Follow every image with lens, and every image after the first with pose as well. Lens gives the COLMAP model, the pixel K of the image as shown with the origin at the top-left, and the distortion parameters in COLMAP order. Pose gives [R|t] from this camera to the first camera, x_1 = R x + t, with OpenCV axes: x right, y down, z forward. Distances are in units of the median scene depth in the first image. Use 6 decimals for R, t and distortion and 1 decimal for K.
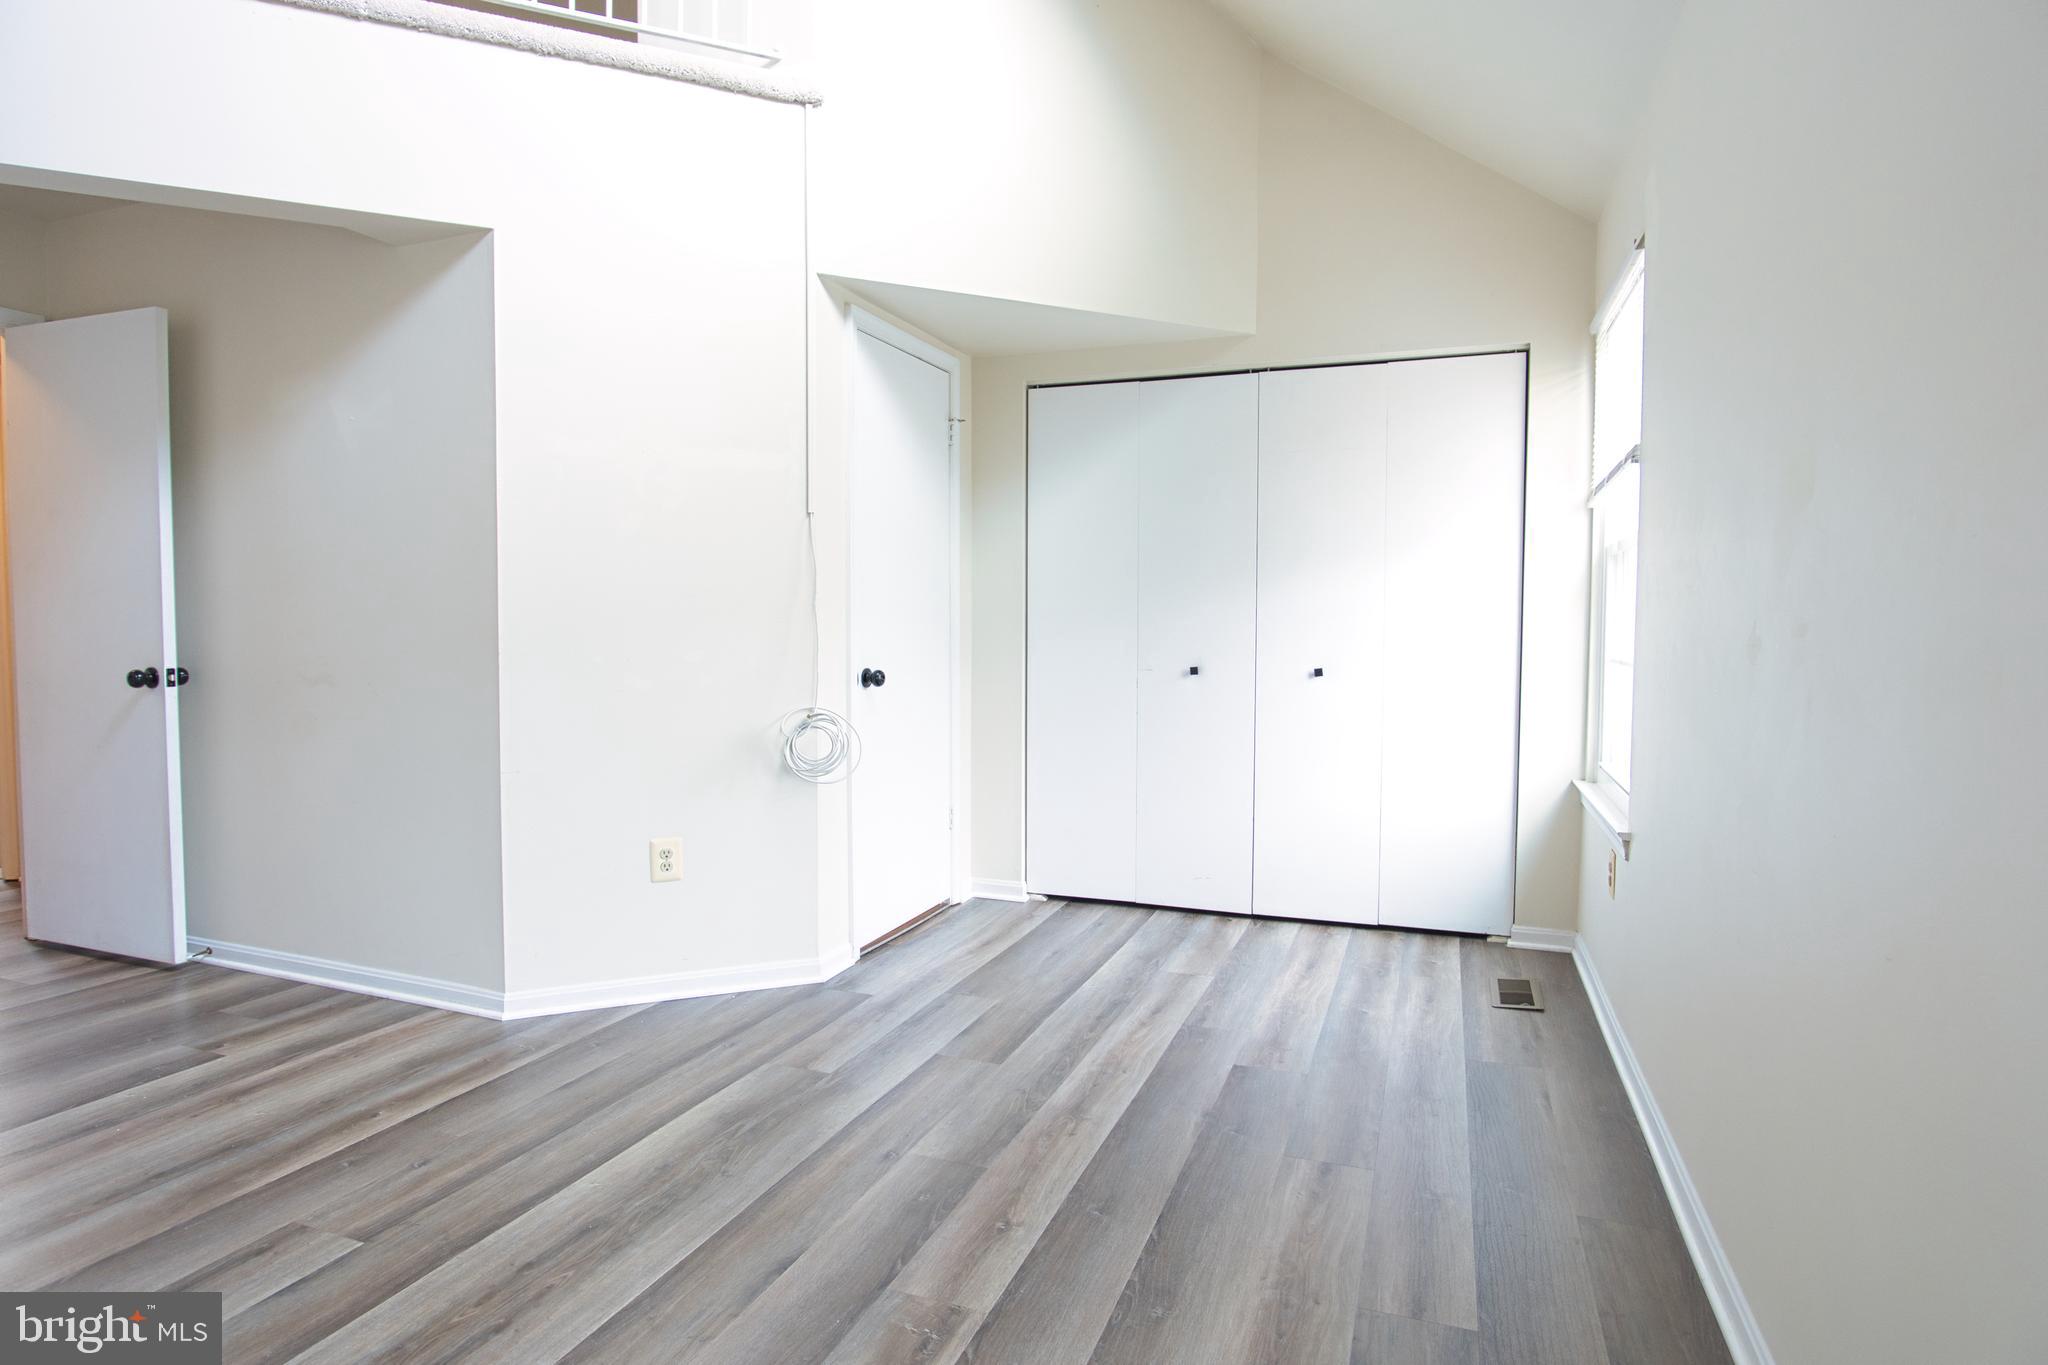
lens RADIAL K [[1107.1, 0, 1033.3], [0, 1107.1, 682.1], [0, 0, 1]] dist [-0.031615, 0.008508]
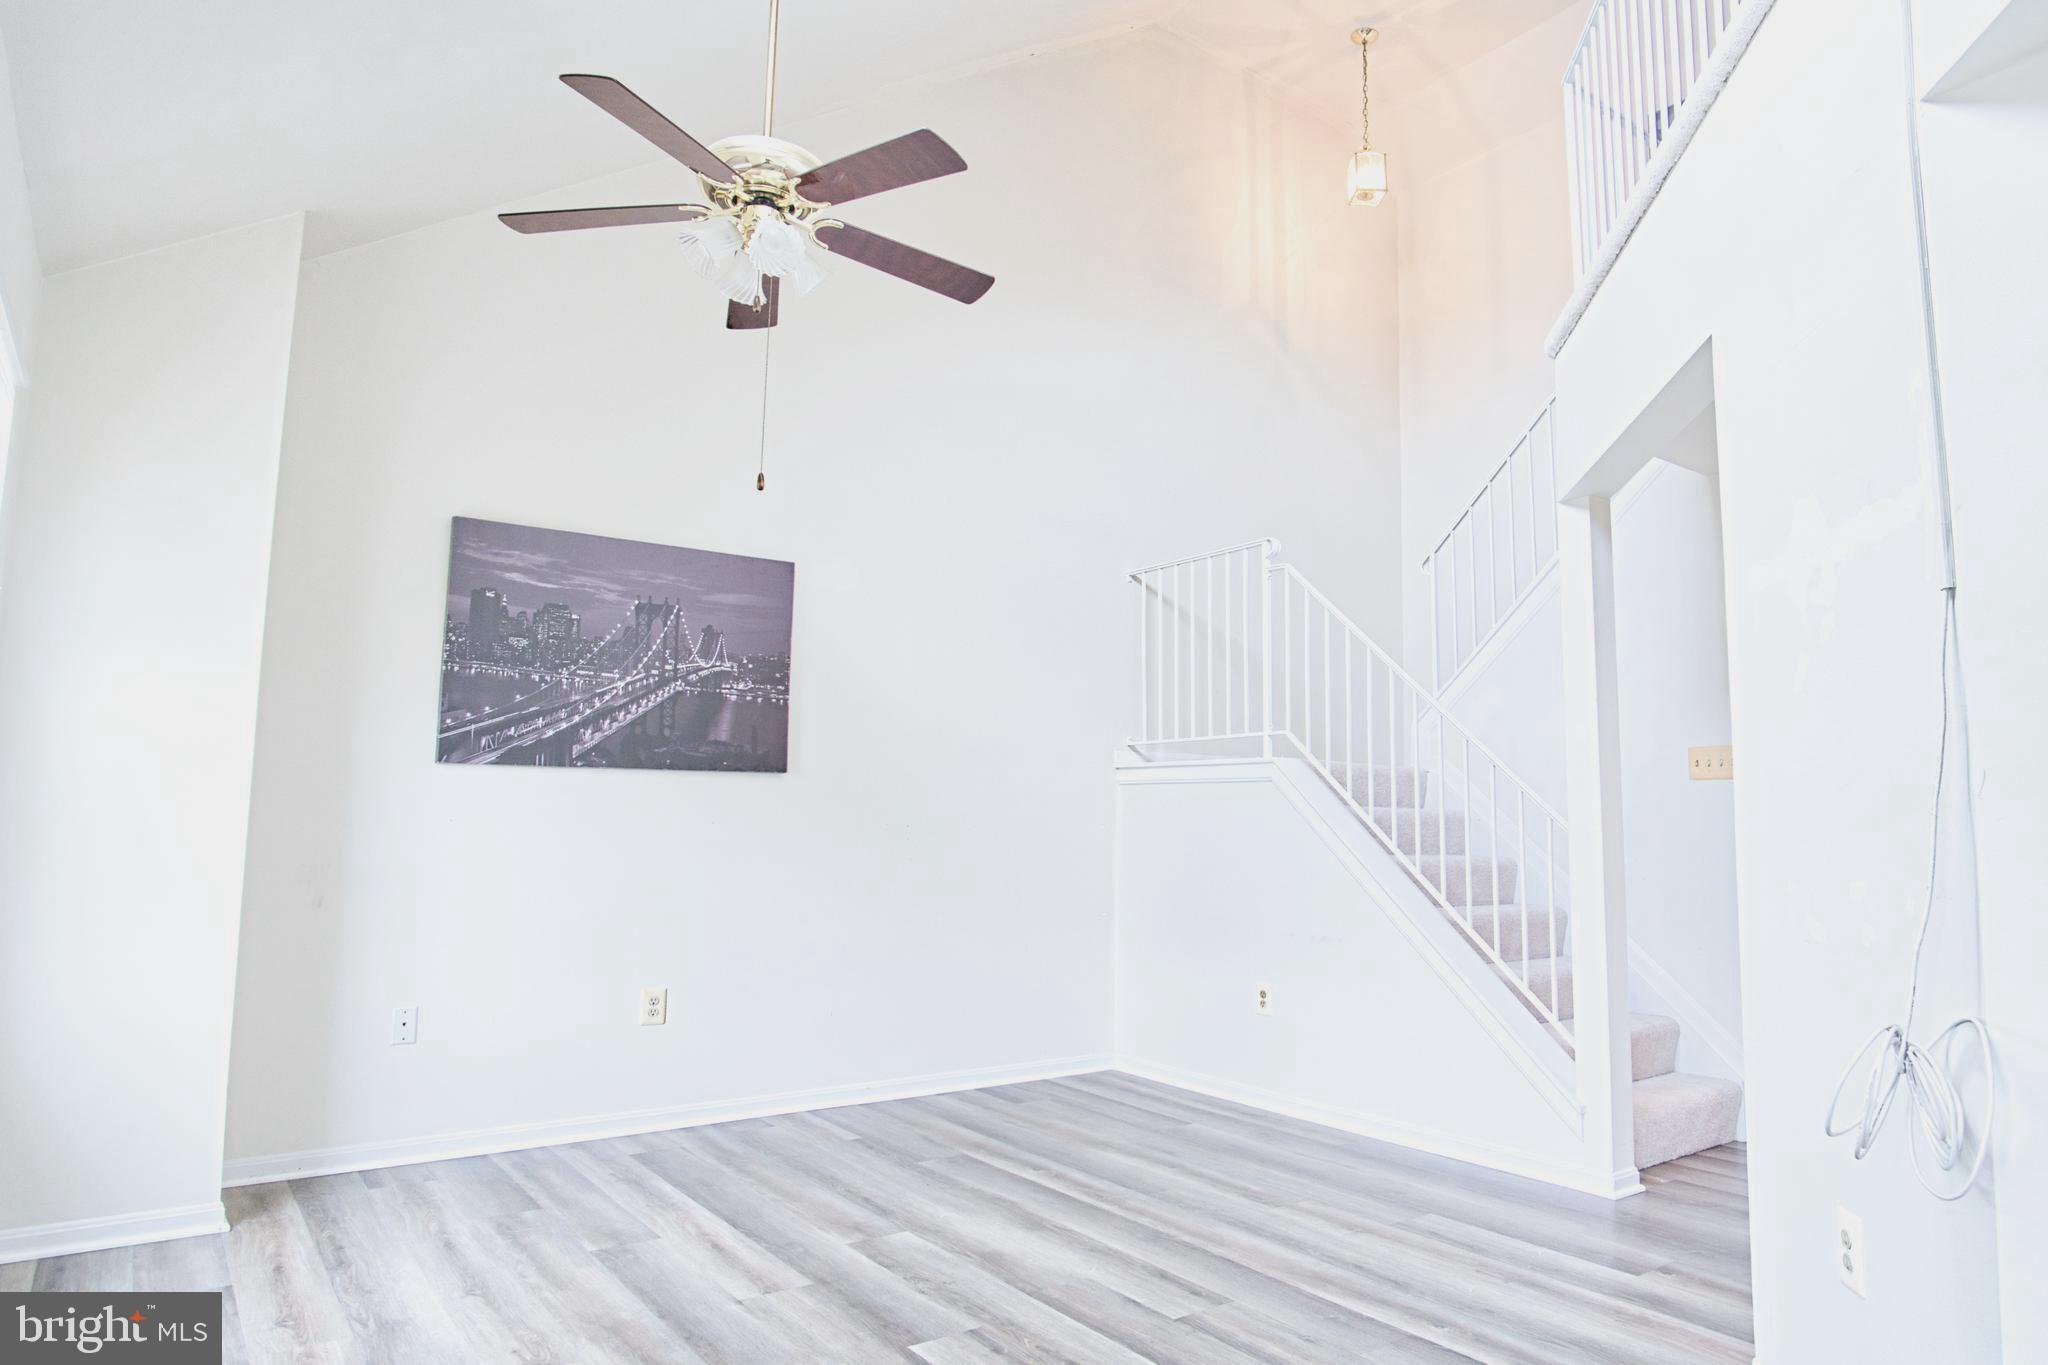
lens RADIAL K [[1234.5, 0, 1104.2], [0, 1234.5, 683.6], [0, 0, 1]] dist [-0.028504, 0.000298]
pose [[-0.518380, -0.111956, -0.847790, 0.450815], [-0.059266, 0.993713, -0.094988, -0.048794], [0.853094, 0.001005, -0.521756, 1.053260]]
